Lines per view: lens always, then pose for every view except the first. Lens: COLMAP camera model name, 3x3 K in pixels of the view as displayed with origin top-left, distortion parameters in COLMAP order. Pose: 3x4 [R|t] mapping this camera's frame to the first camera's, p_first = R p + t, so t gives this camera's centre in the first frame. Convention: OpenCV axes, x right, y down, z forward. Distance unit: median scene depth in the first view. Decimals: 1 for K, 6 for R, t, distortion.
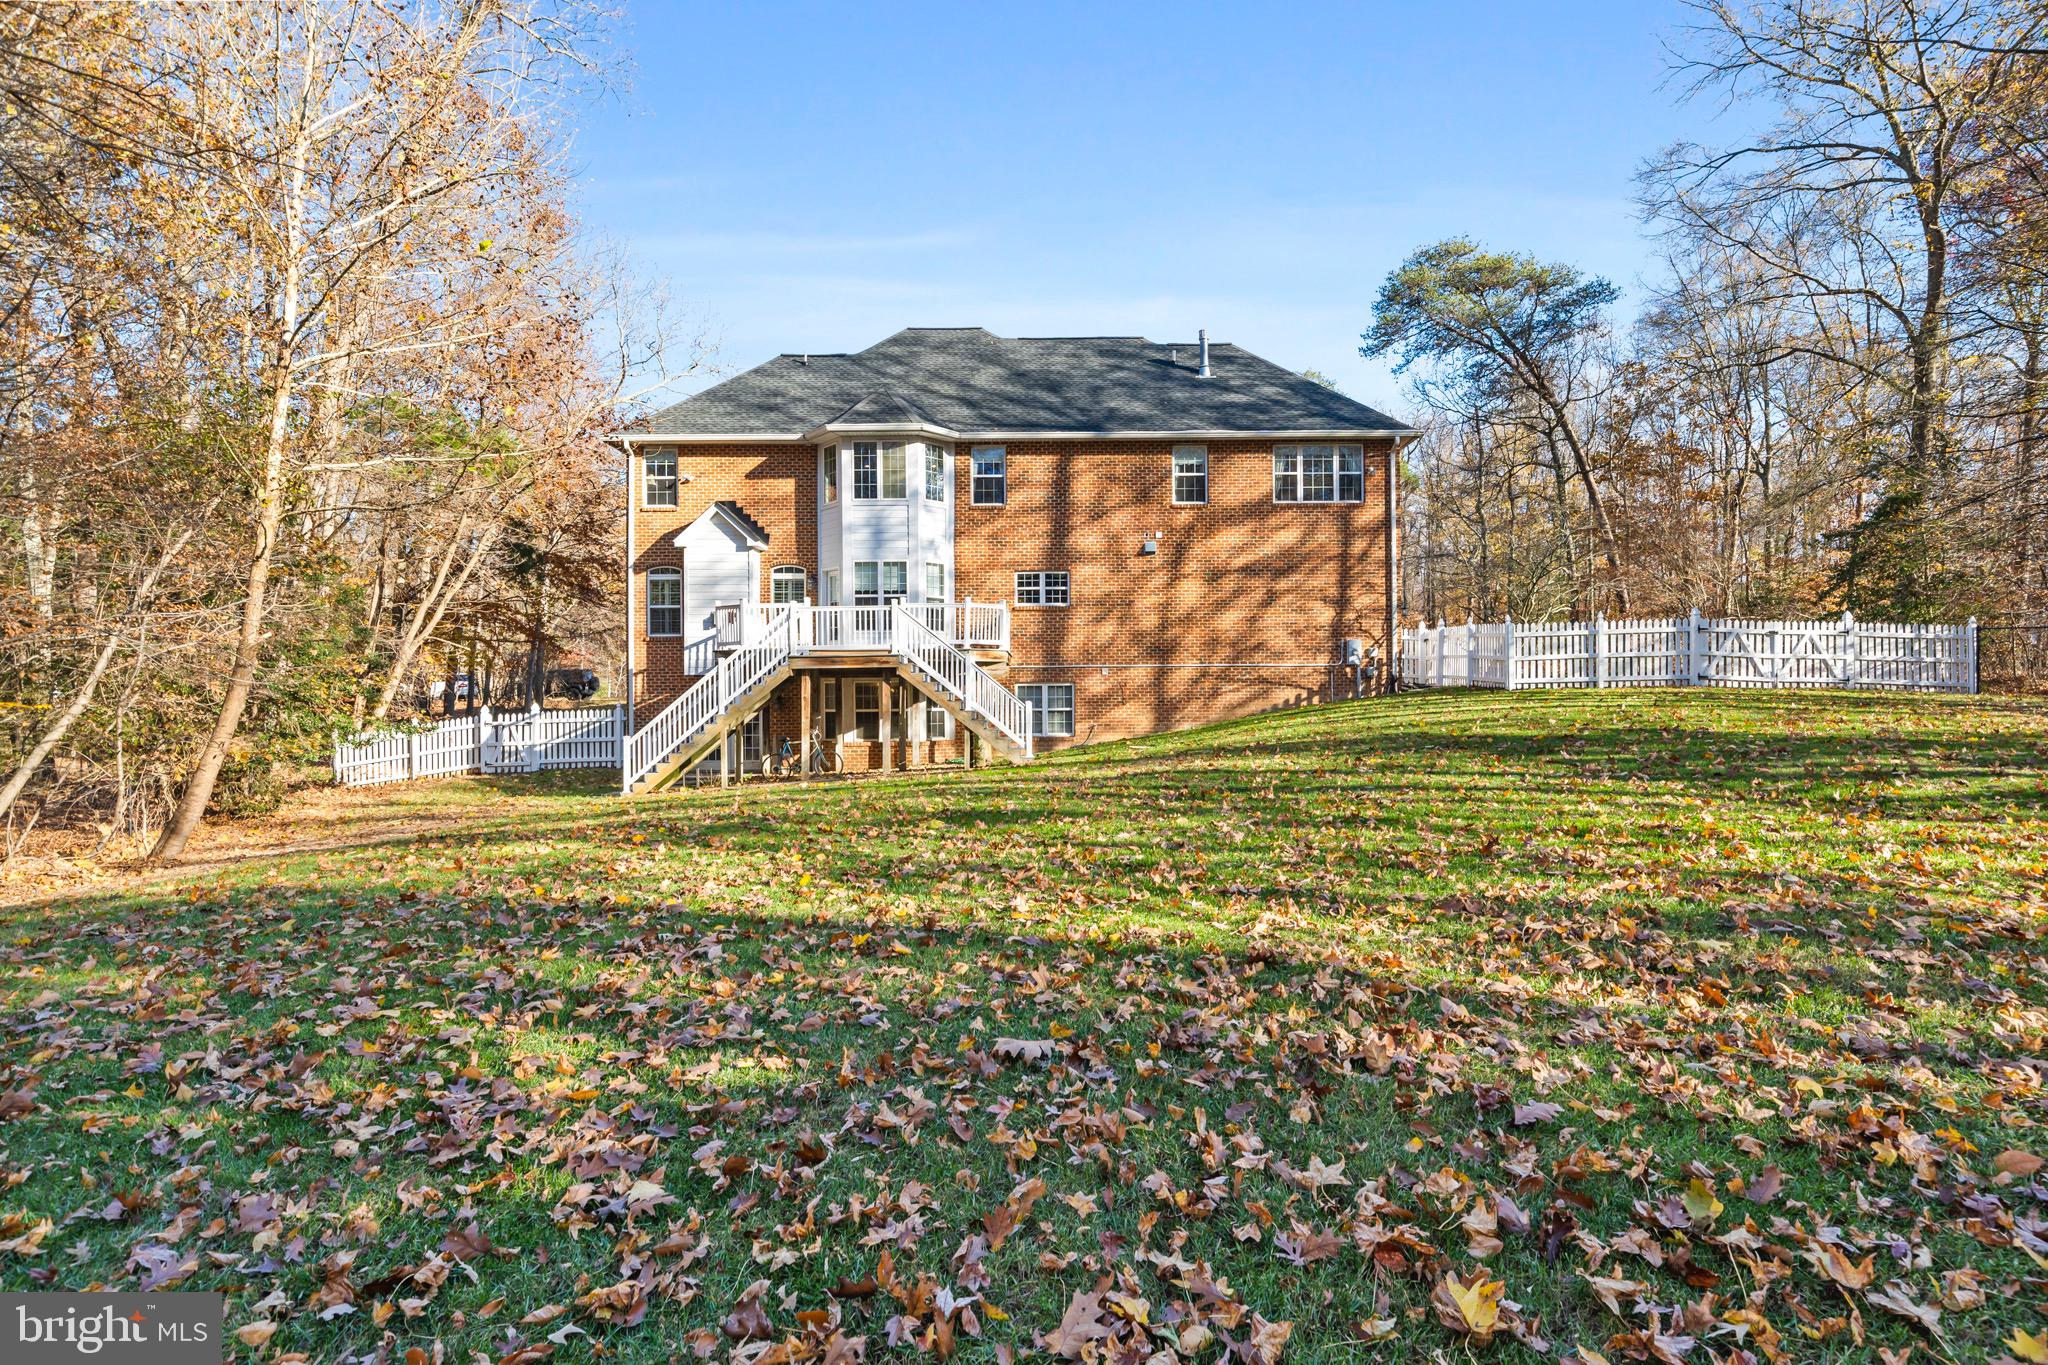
lens RADIAL K [[1034.7, 0, 1024.0], [0, 1034.7, 682.5], [0, 0, 1]] dist [-0.000845, -0.000185]
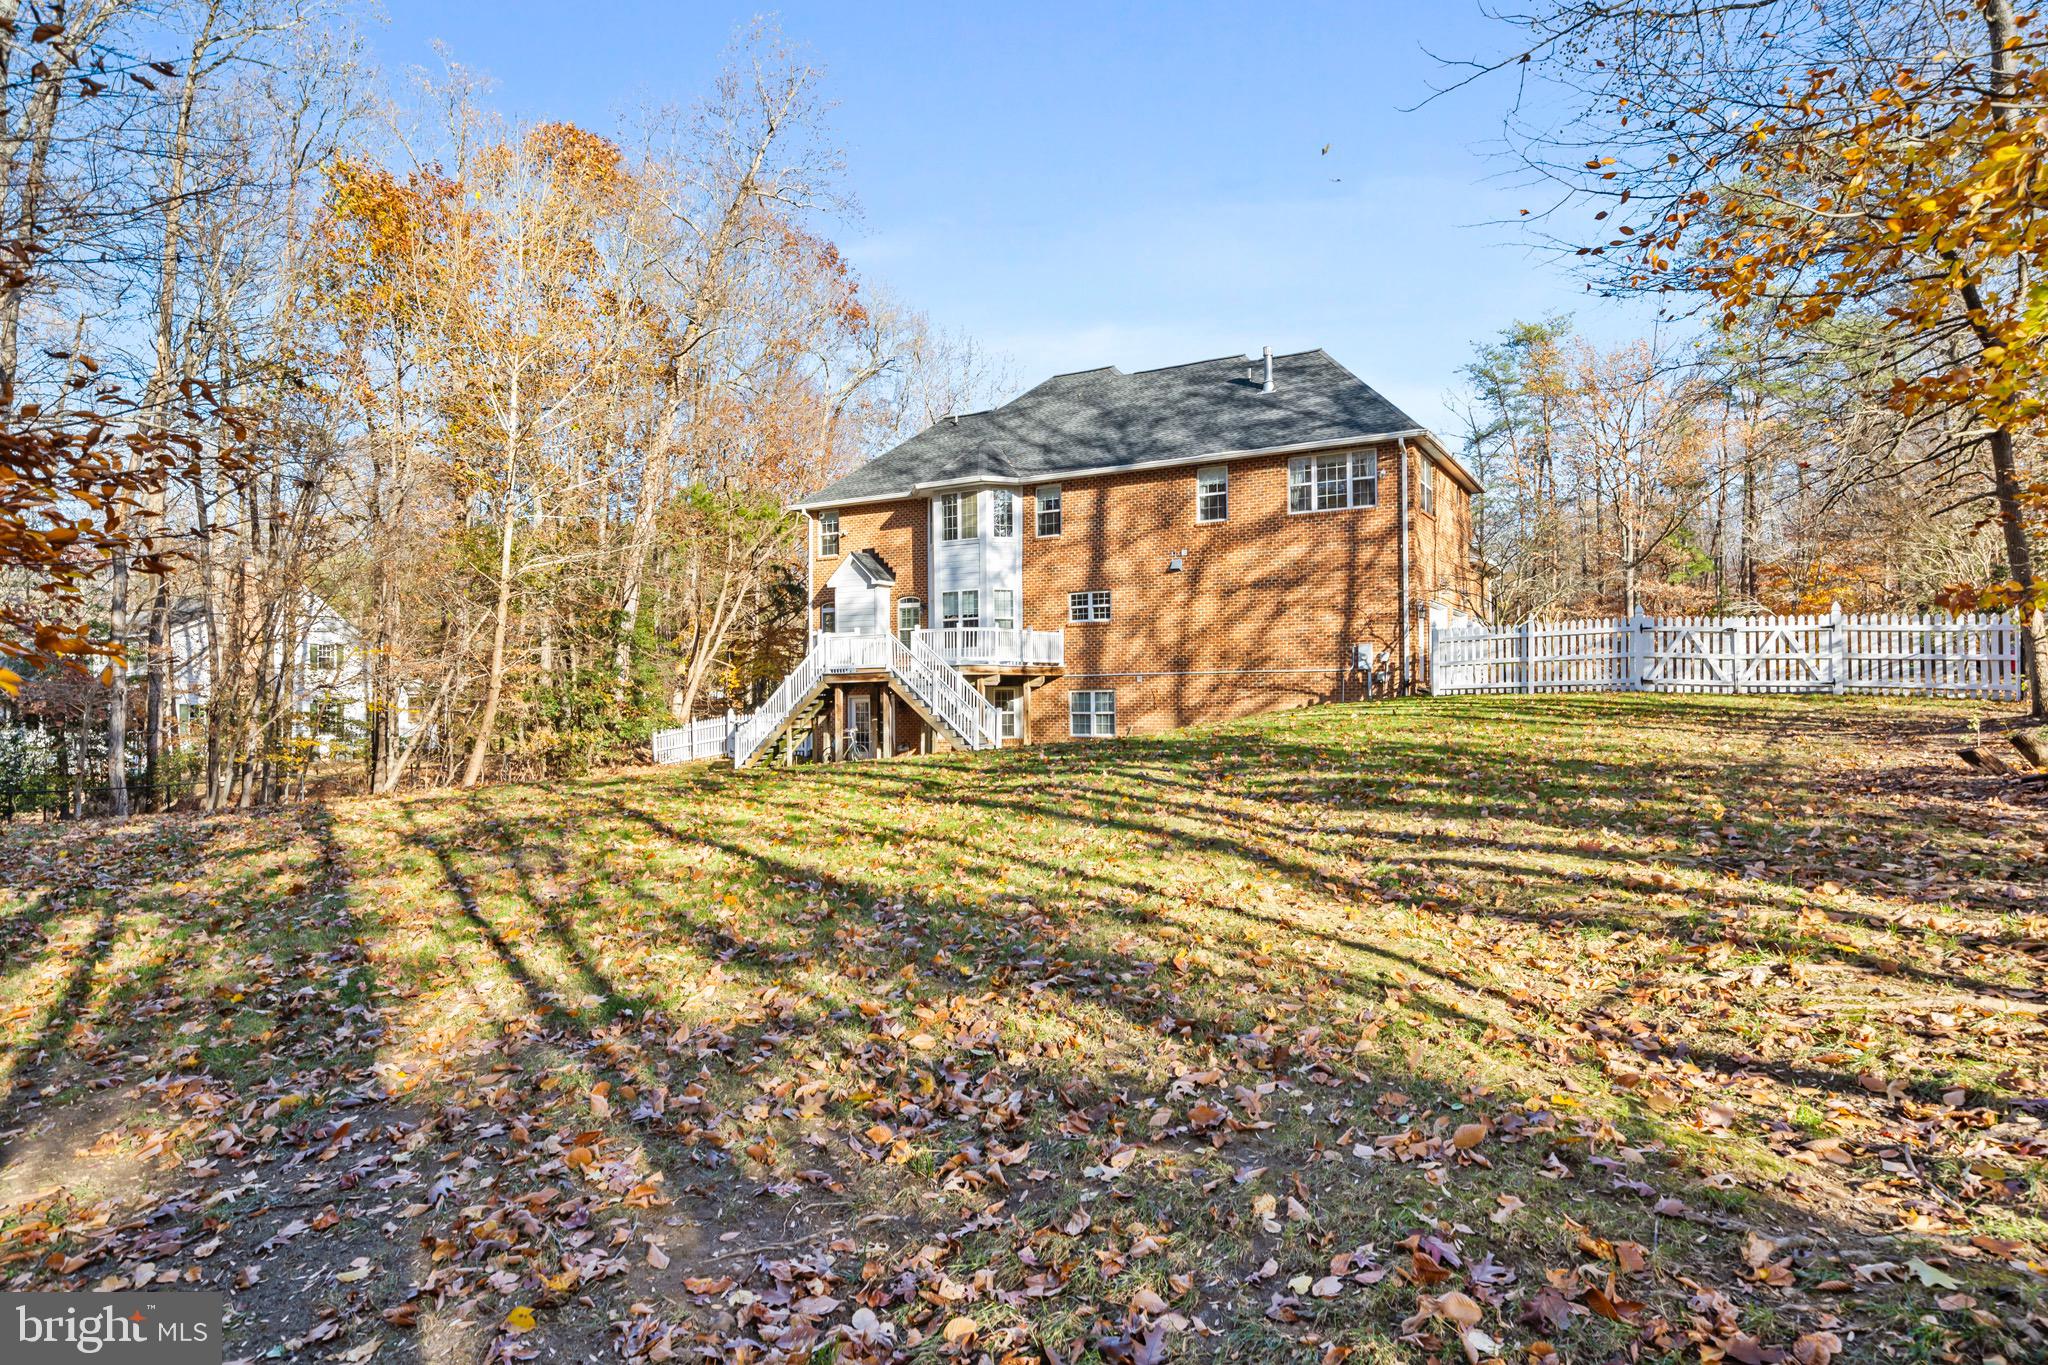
lens RADIAL K [[1107.3, 0, 1024.0], [0, 1107.3, 682.5], [0, 0, 1]] dist [0.001292, 0.000903]
pose [[0.867803, -0.008753, -0.496832, 0.564365], [0.010266, 0.999947, 0.000314, -0.008795], [0.496803, -0.005373, 0.867847, -0.093832]]
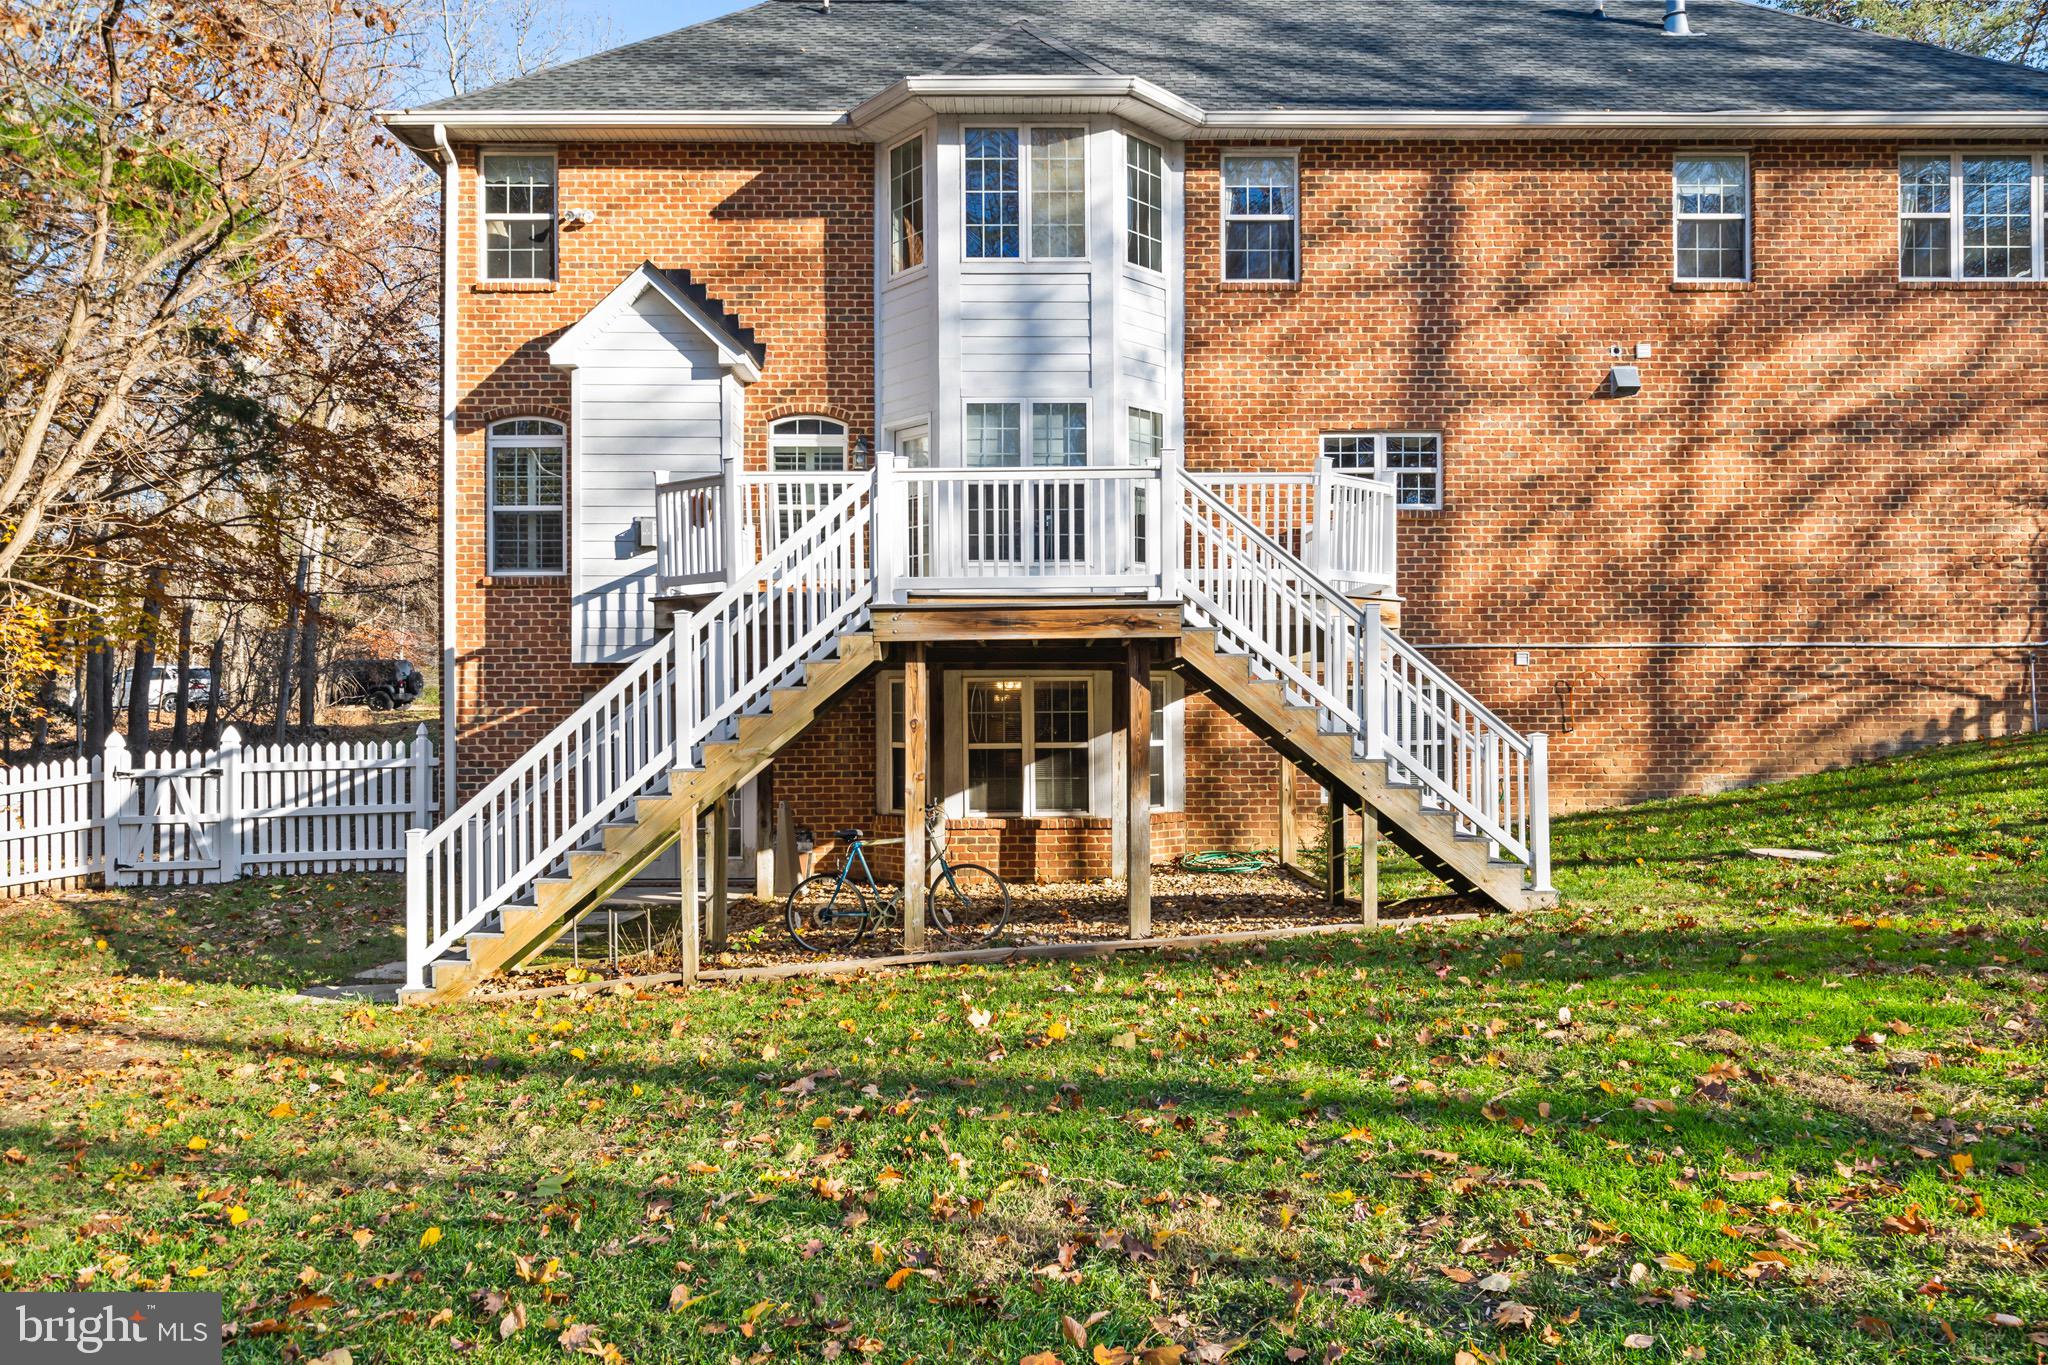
lens RADIAL K [[1353.8, 0, 1024.0], [0, 1353.8, 682.5], [0, 0, 1]] dist [-0.001533, -0.000956]
pose [[0.999884, 0.001965, 0.015110, -0.145751], [-0.001966, 0.999998, 0.000042, 0.000601], [-0.015110, -0.000072, 0.999886, 0.425271]]
